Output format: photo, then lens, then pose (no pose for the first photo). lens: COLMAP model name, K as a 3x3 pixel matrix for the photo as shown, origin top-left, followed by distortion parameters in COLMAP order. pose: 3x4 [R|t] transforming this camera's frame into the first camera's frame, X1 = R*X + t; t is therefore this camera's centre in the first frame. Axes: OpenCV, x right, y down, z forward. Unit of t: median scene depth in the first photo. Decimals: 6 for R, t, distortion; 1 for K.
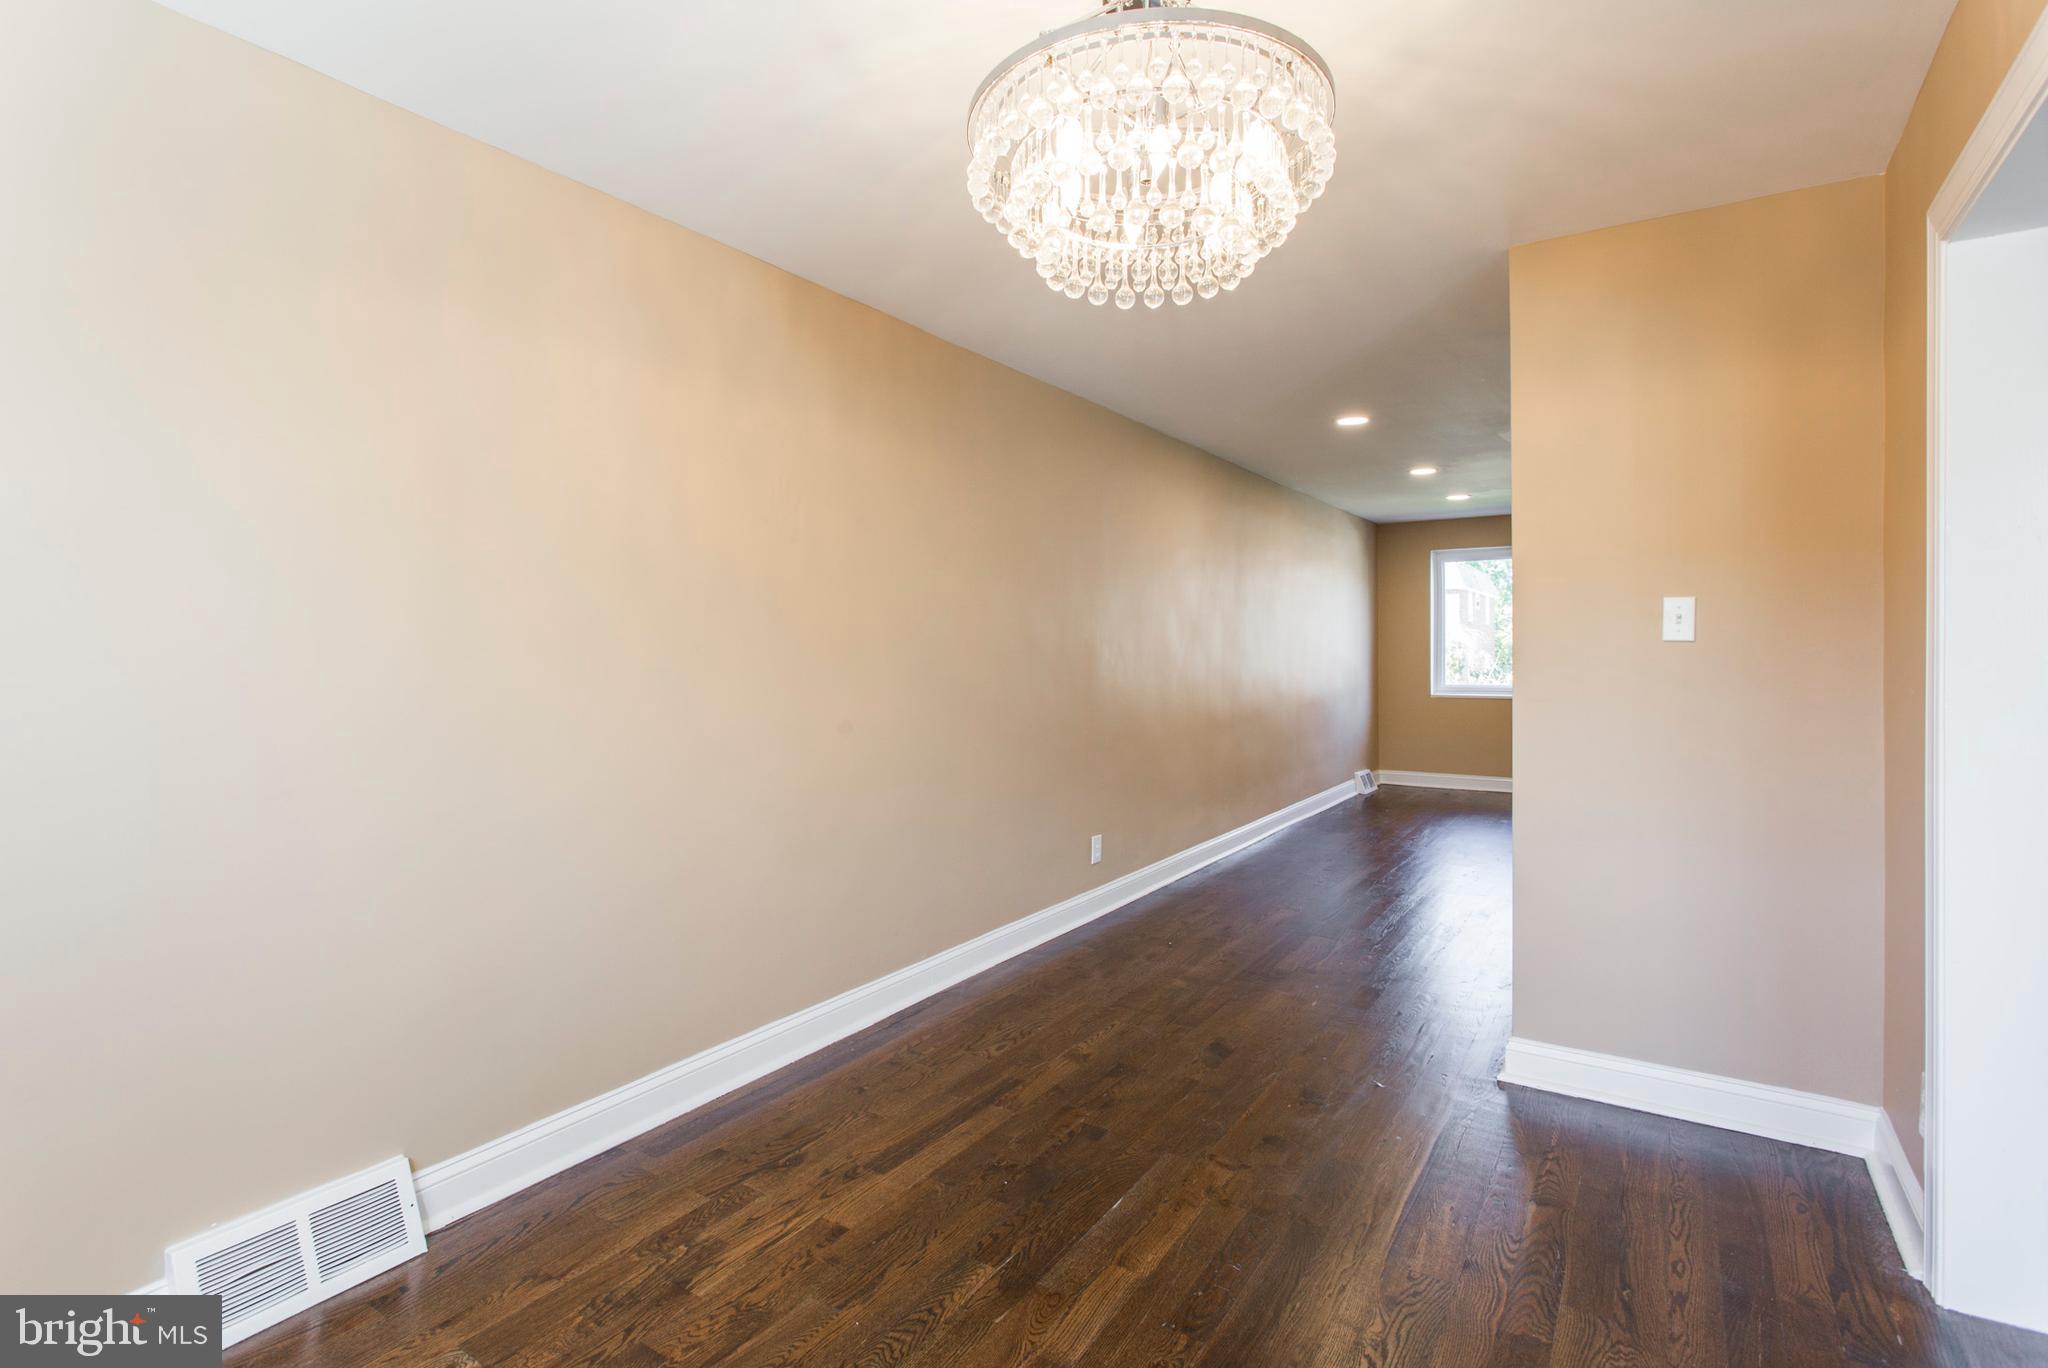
lens RADIAL K [[1013.2, 0, 1010.5], [0, 1013.2, 665.0], [0, 0, 1]] dist [-0.004588, 0.000863]
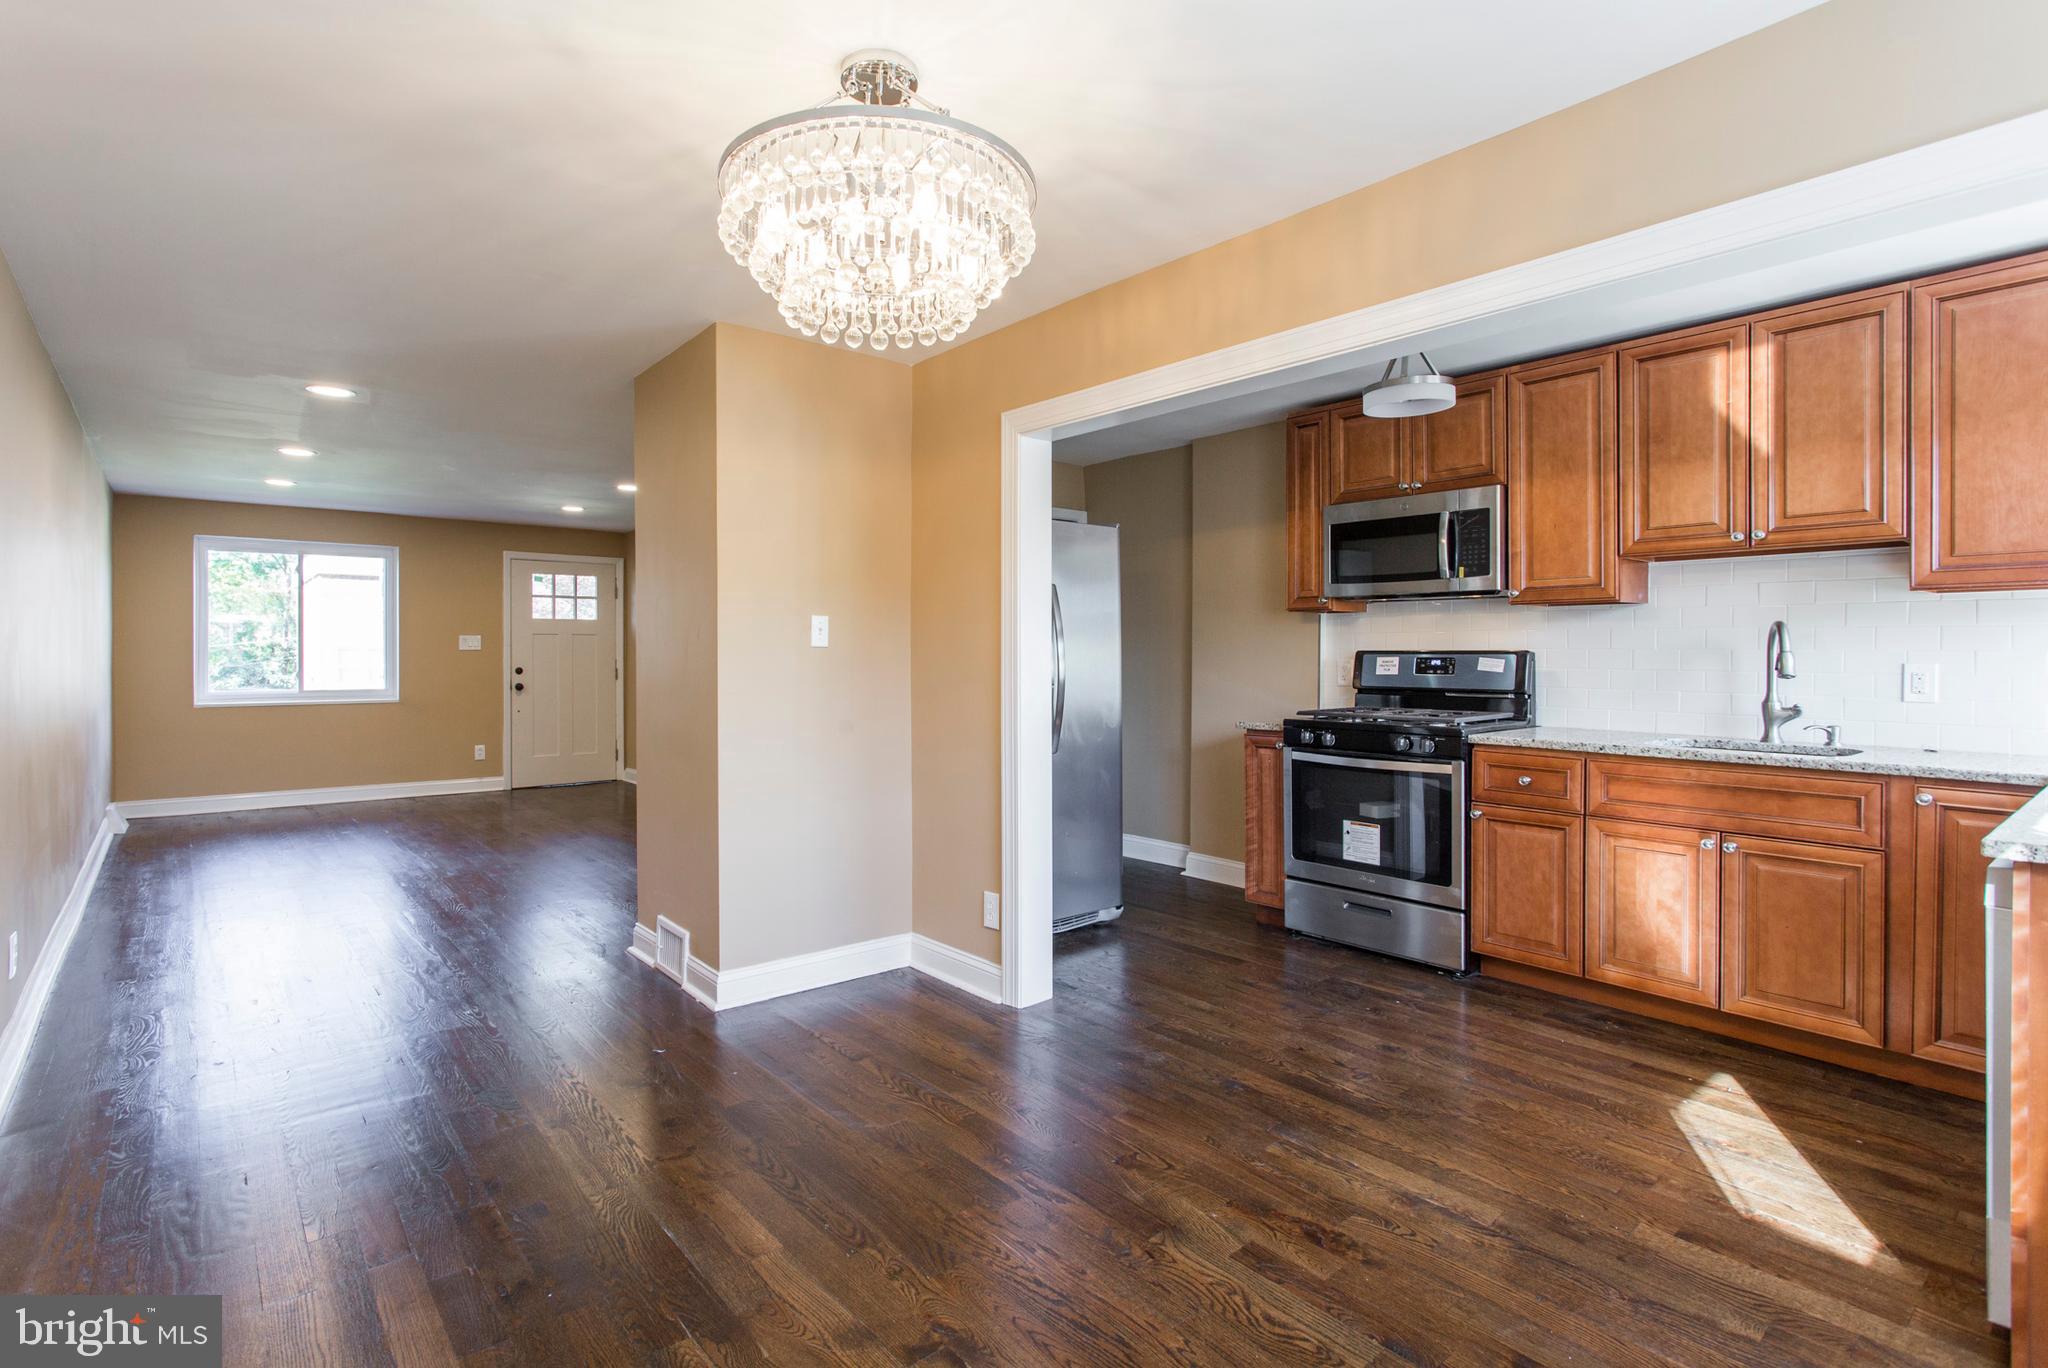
lens RADIAL K [[993.6, 0, 1006.3], [0, 993.6, 660.5], [0, 0, 1]] dist [-0.008928, 0.007063]
pose [[0.286041, -0.005437, 0.958202, -0.745797], [0.011019, 0.999936, 0.002385, -0.006363], [-0.958154, 0.009876, 0.286082, 0.450546]]
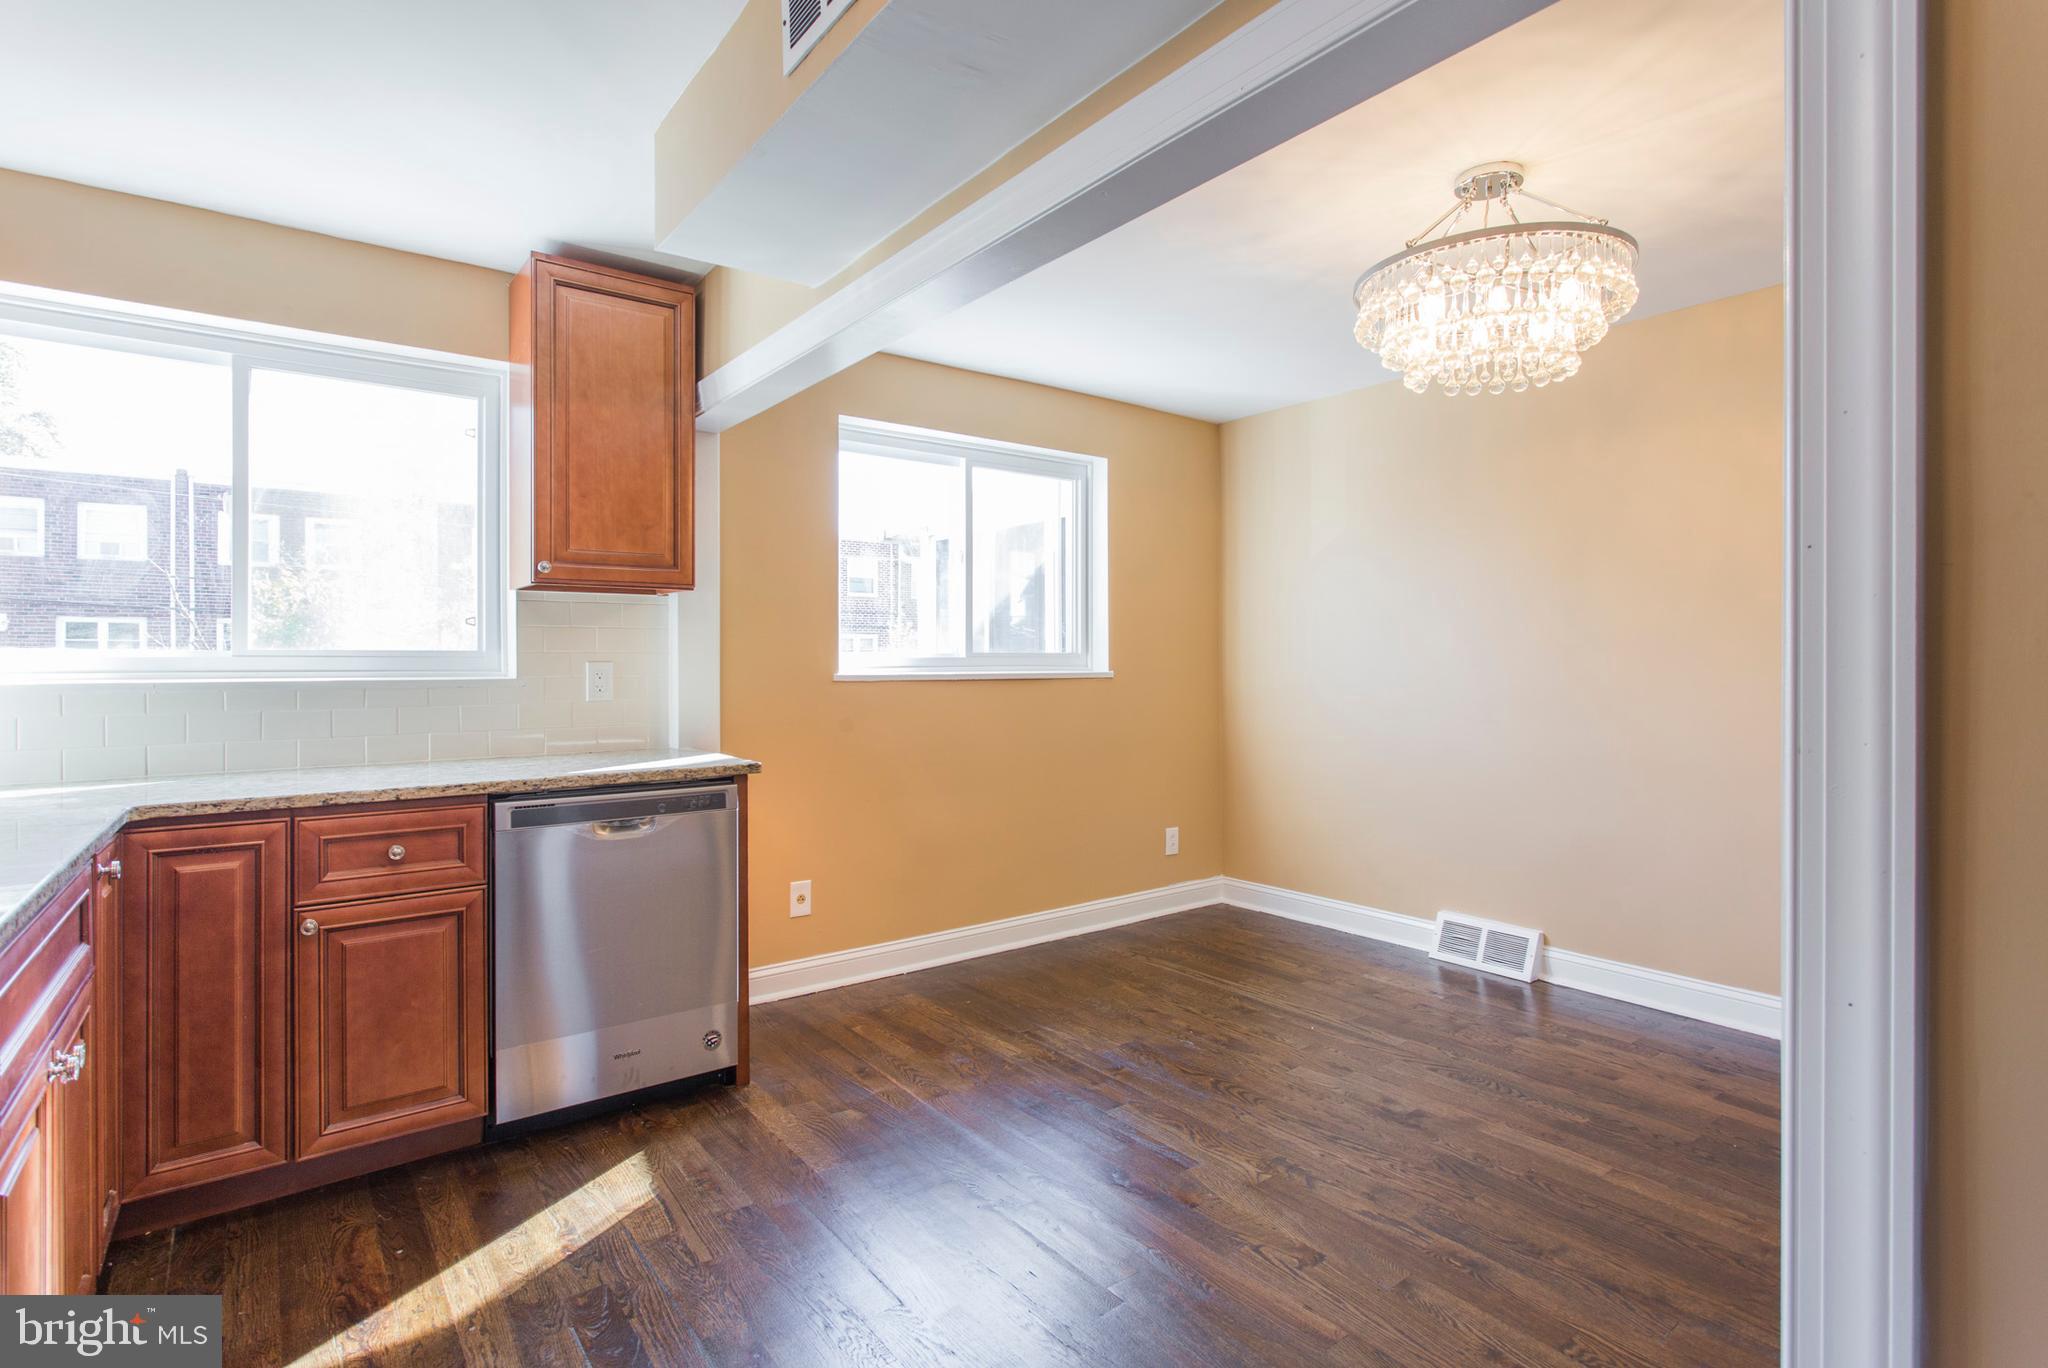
lens RADIAL K [[993.6, 0, 1007.6], [0, 993.6, 663.1], [0, 0, 1]] dist [-0.008928, 0.007063]
pose [[-0.338544, 0.004305, -0.940941, 1.386717], [-0.008661, 0.999933, 0.007691, -0.002172], [0.940911, 0.010754, -0.338484, 0.694385]]
